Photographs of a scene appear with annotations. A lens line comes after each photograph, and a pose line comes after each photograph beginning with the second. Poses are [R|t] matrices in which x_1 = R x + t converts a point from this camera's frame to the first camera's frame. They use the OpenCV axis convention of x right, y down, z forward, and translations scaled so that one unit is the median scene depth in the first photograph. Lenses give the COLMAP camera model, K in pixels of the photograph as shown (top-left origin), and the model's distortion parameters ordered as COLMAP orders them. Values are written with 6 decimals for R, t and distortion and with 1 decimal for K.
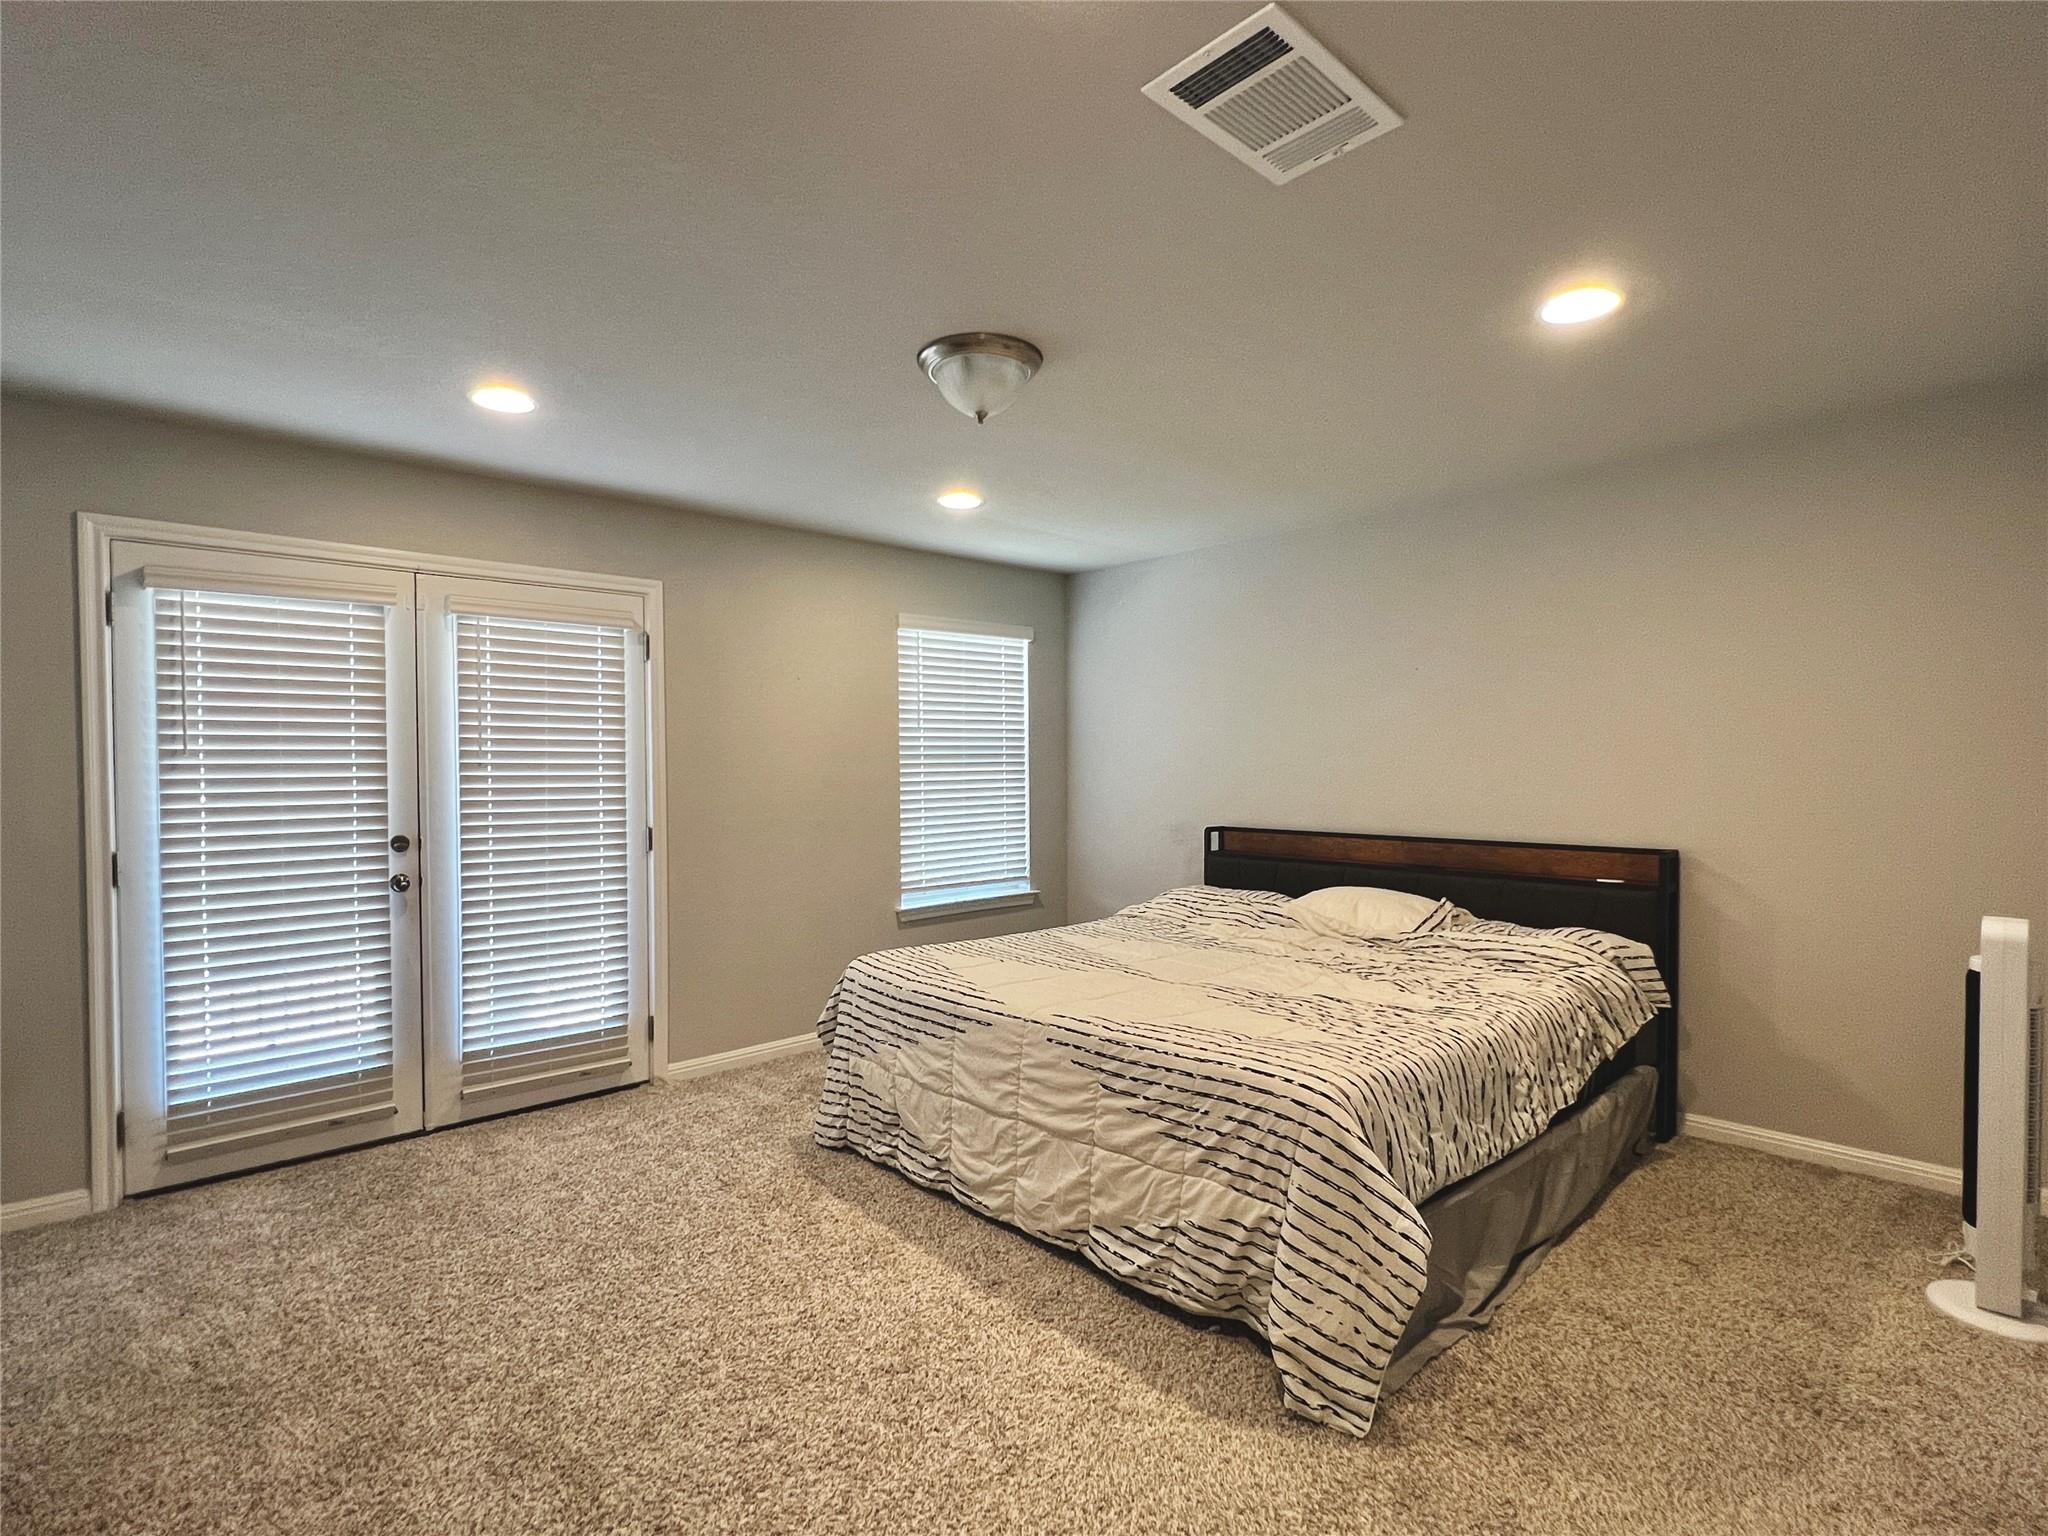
lens RADIAL K [[969.8, 0, 1023.3], [0, 969.8, 774.5], [0, 0, 1]] dist [0.003330, 0.000752]
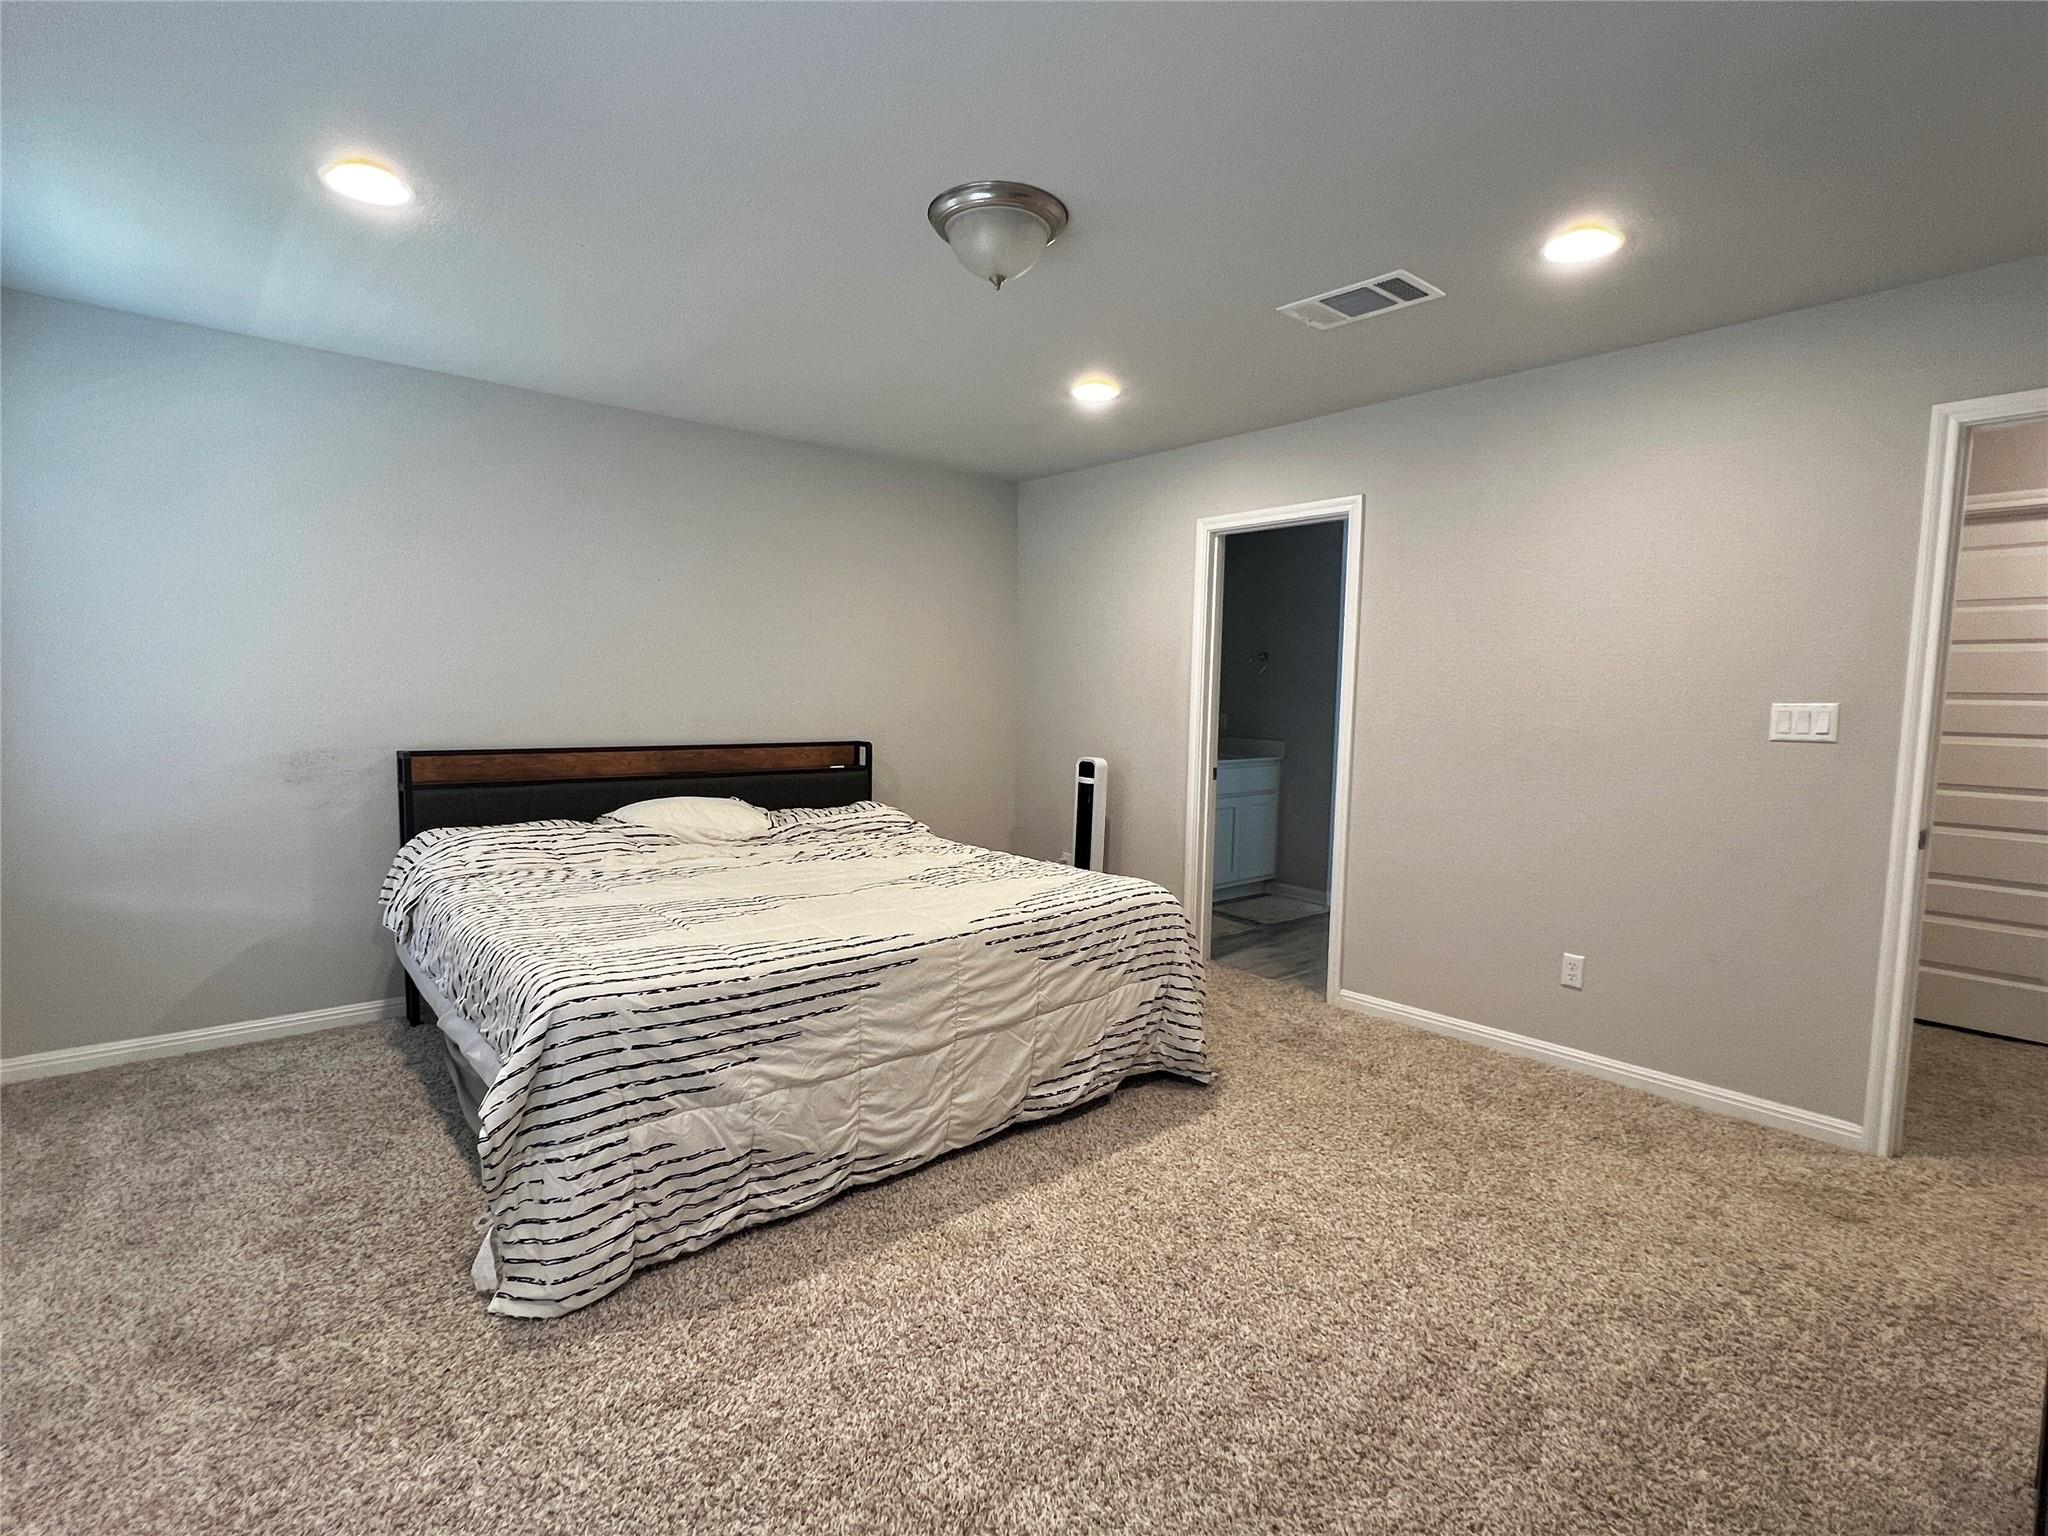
lens RADIAL K [[969.8, 0, 1022.6], [0, 969.8, 765.0], [0, 0, 1]] dist [0.003330, 0.000752]
pose [[0.066957, -0.075624, 0.994886, -0.904114], [-0.007257, 0.997060, 0.076278, 0.009616], [-0.997729, -0.012327, 0.066212, 0.843919]]
